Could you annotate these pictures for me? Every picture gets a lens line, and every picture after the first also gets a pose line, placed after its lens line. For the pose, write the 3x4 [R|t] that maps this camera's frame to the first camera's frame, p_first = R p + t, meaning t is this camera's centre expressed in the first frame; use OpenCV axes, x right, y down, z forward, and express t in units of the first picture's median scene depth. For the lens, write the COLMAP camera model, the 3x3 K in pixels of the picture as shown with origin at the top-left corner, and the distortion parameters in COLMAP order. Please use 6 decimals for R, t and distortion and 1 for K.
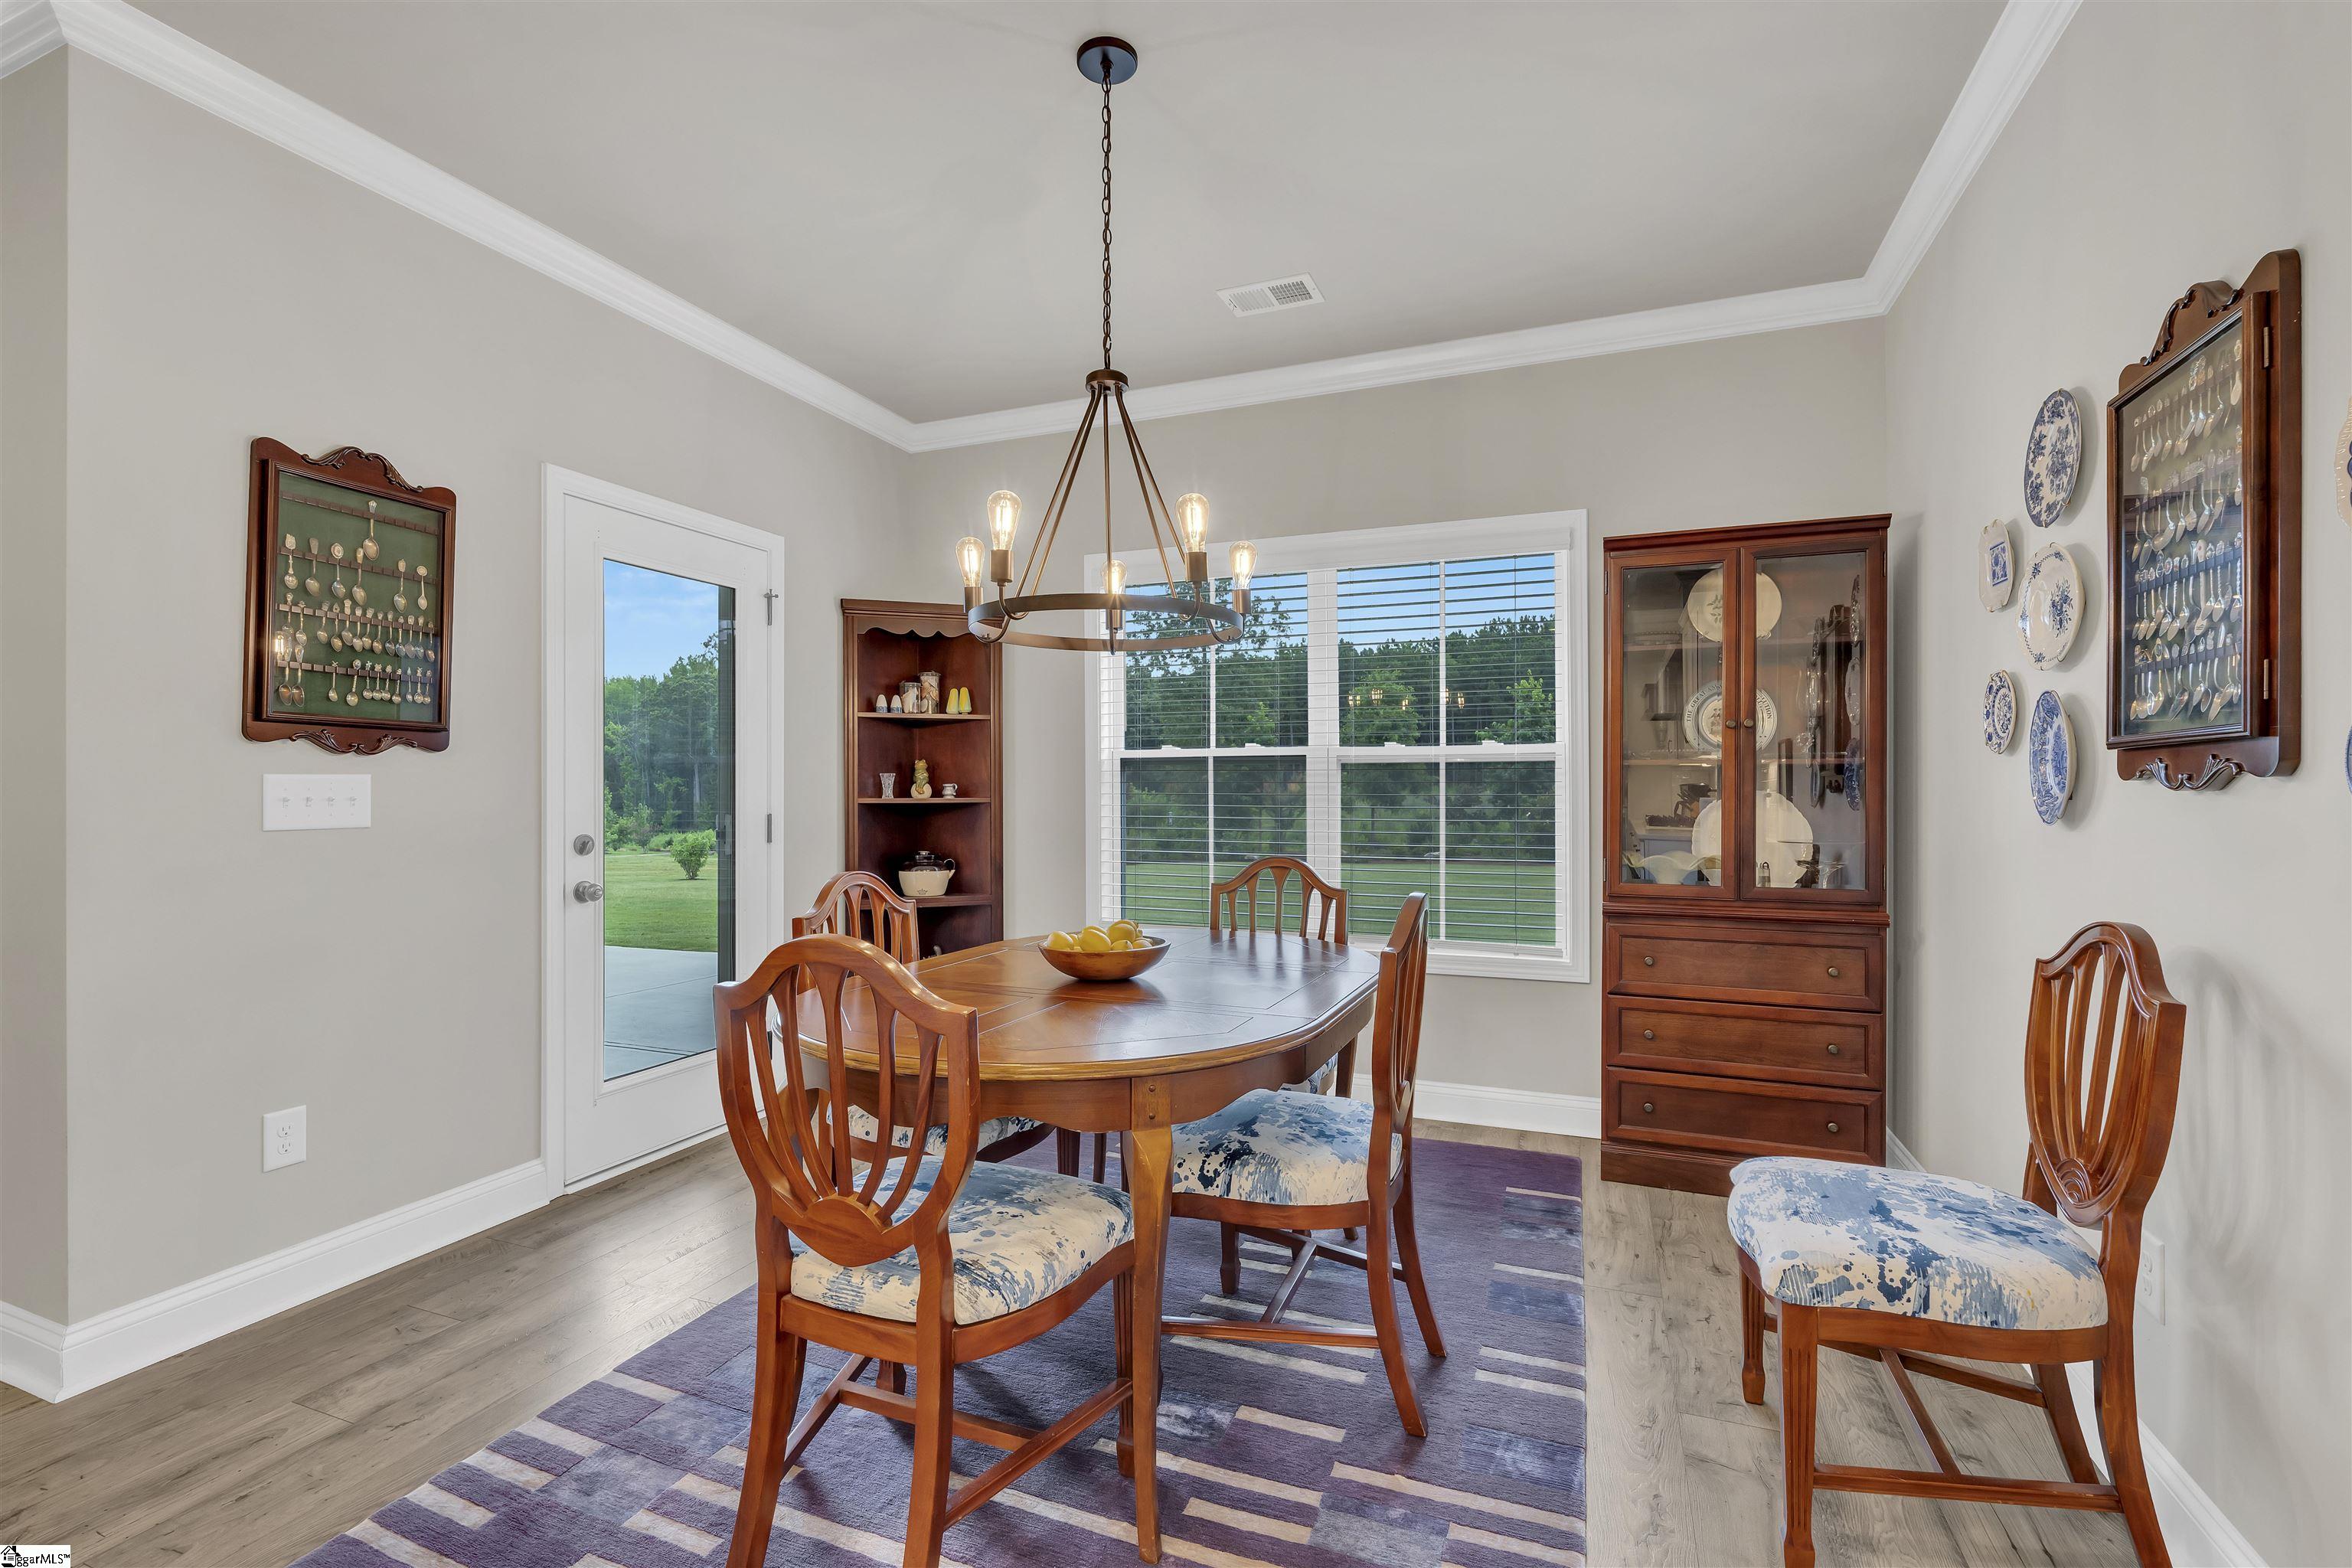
lens RADIAL K [[1035.8, 0, 1179.4], [0, 1035.8, 791.1], [0, 0, 1]] dist [-0.000677, 0.000761]
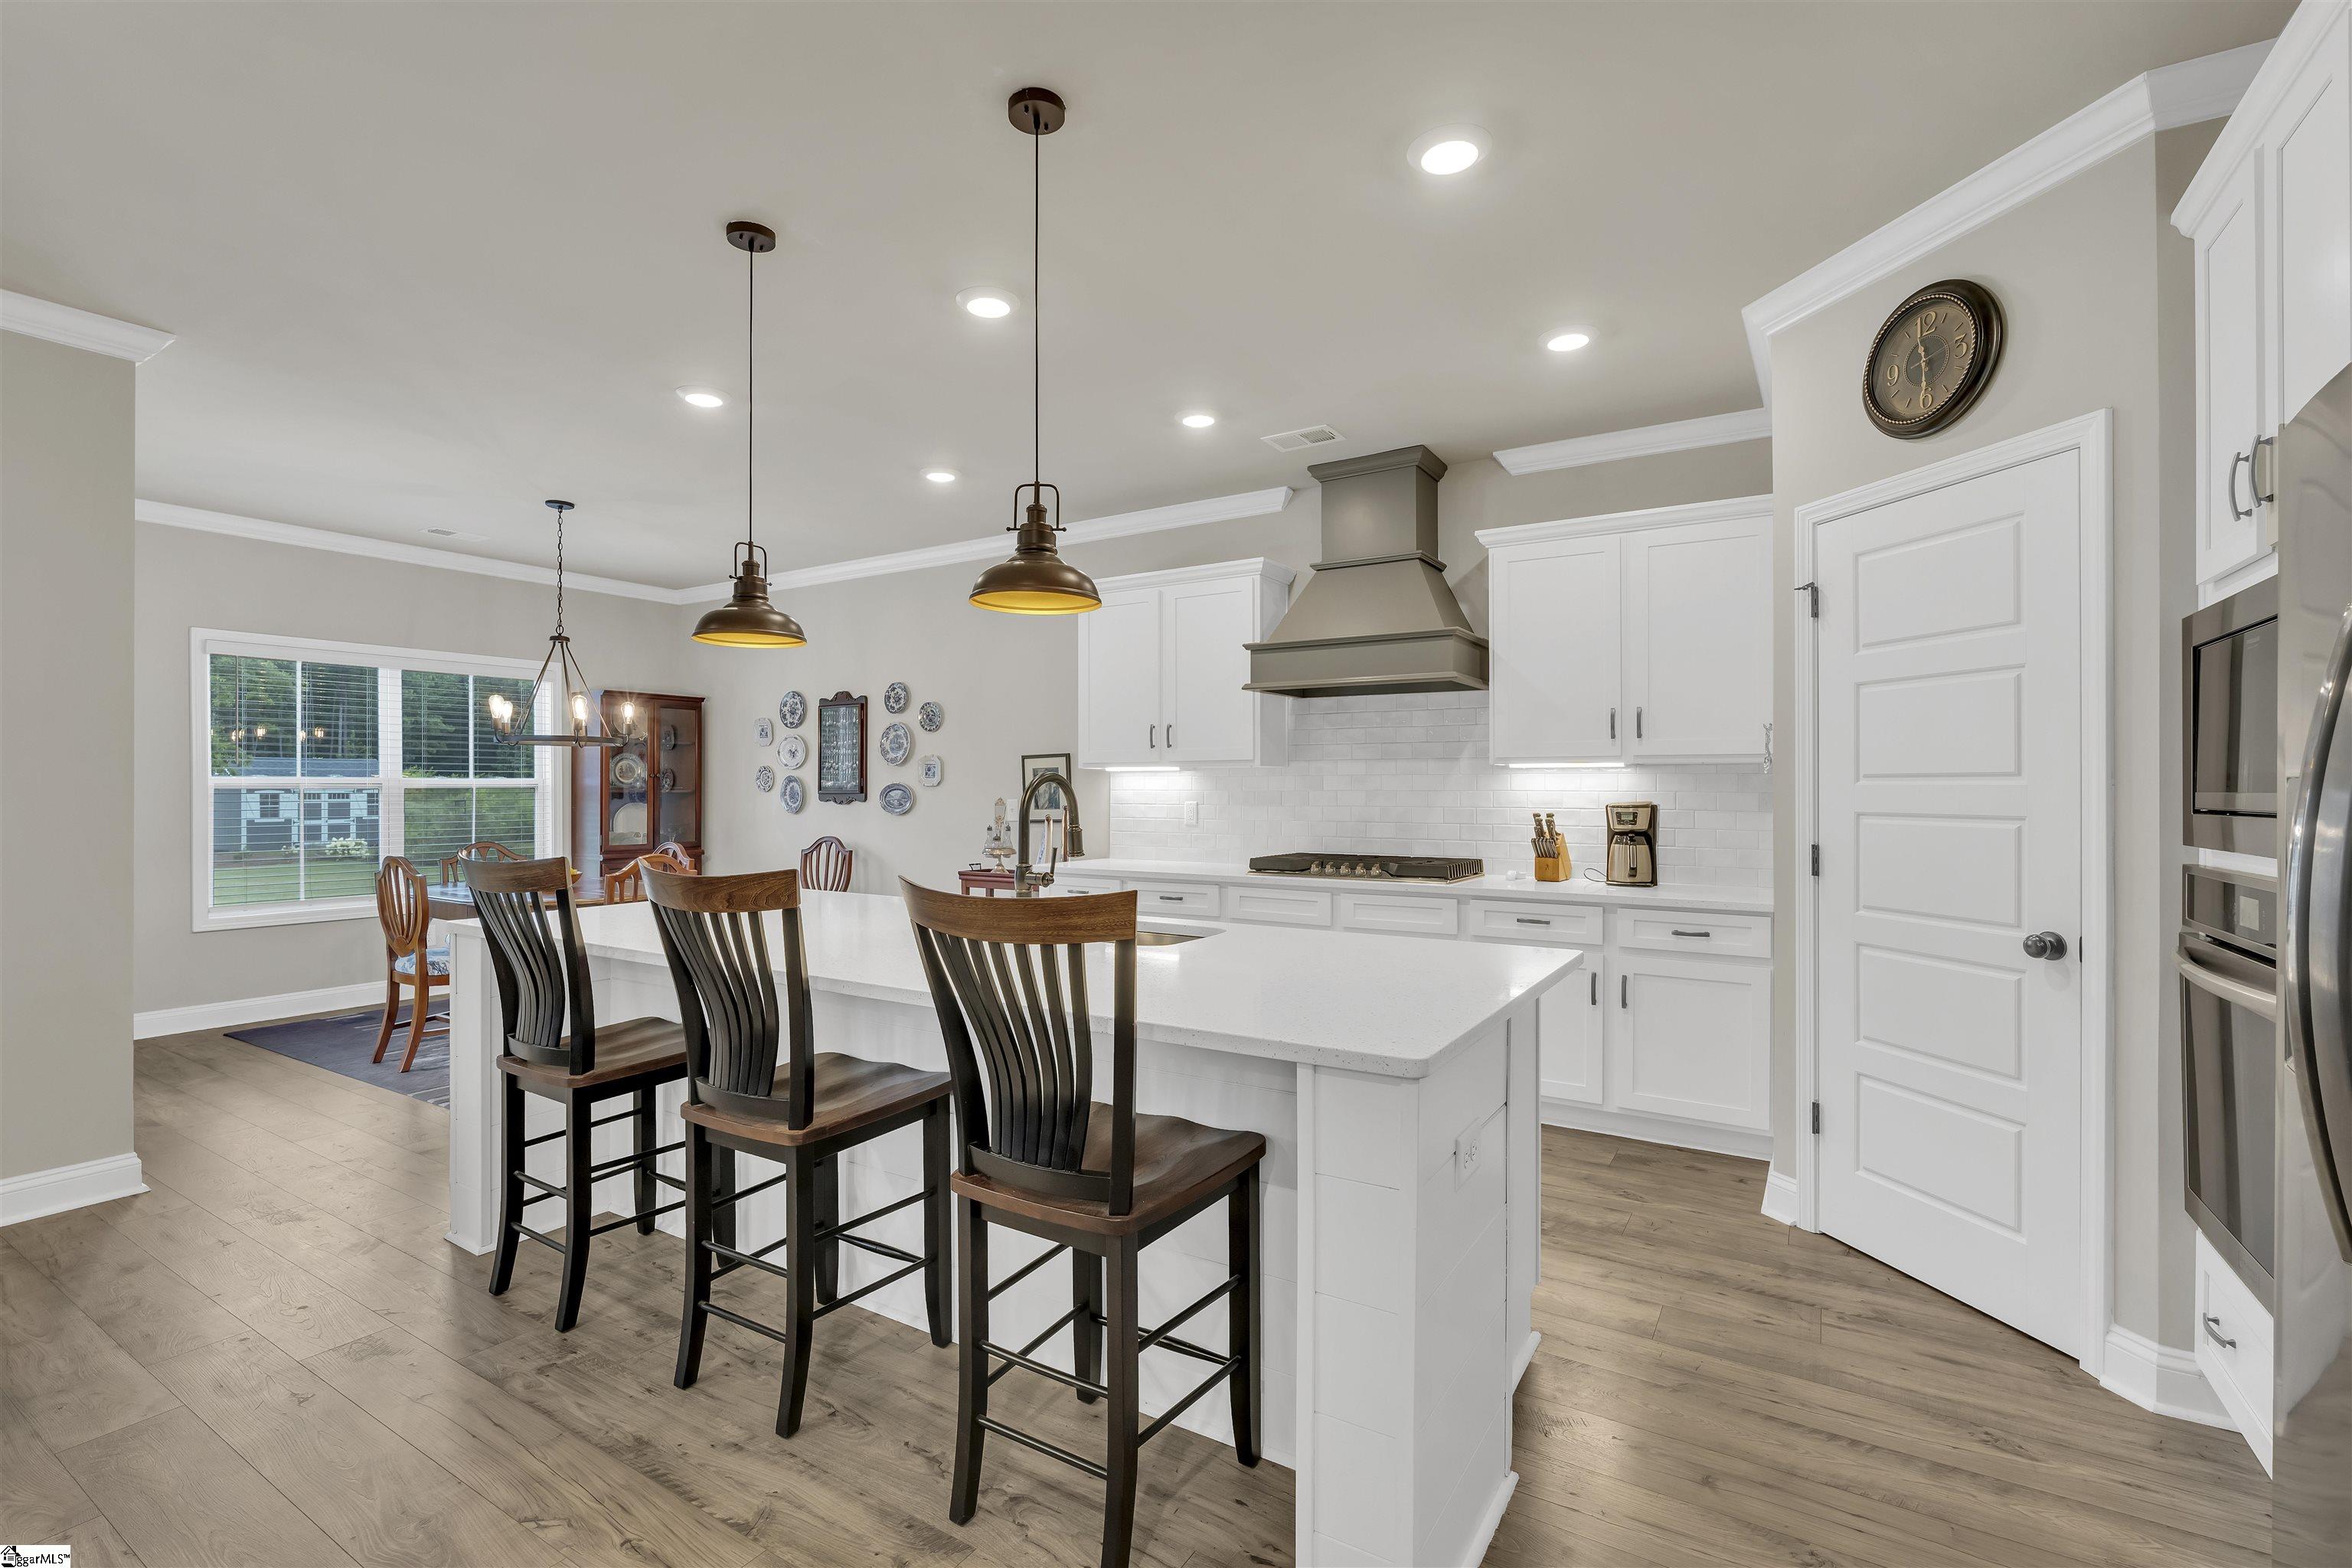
lens RADIAL K [[1035.8, 0, 1181.9], [0, 1035.8, 793.6], [0, 0, 1]] dist [-0.000677, 0.000761]
pose [[0.197756, -0.001214, 0.980250, -2.612519], [-0.001658, 0.999997, 0.001573, -0.047914], [-0.980250, -0.001936, 0.197754, -1.104437]]
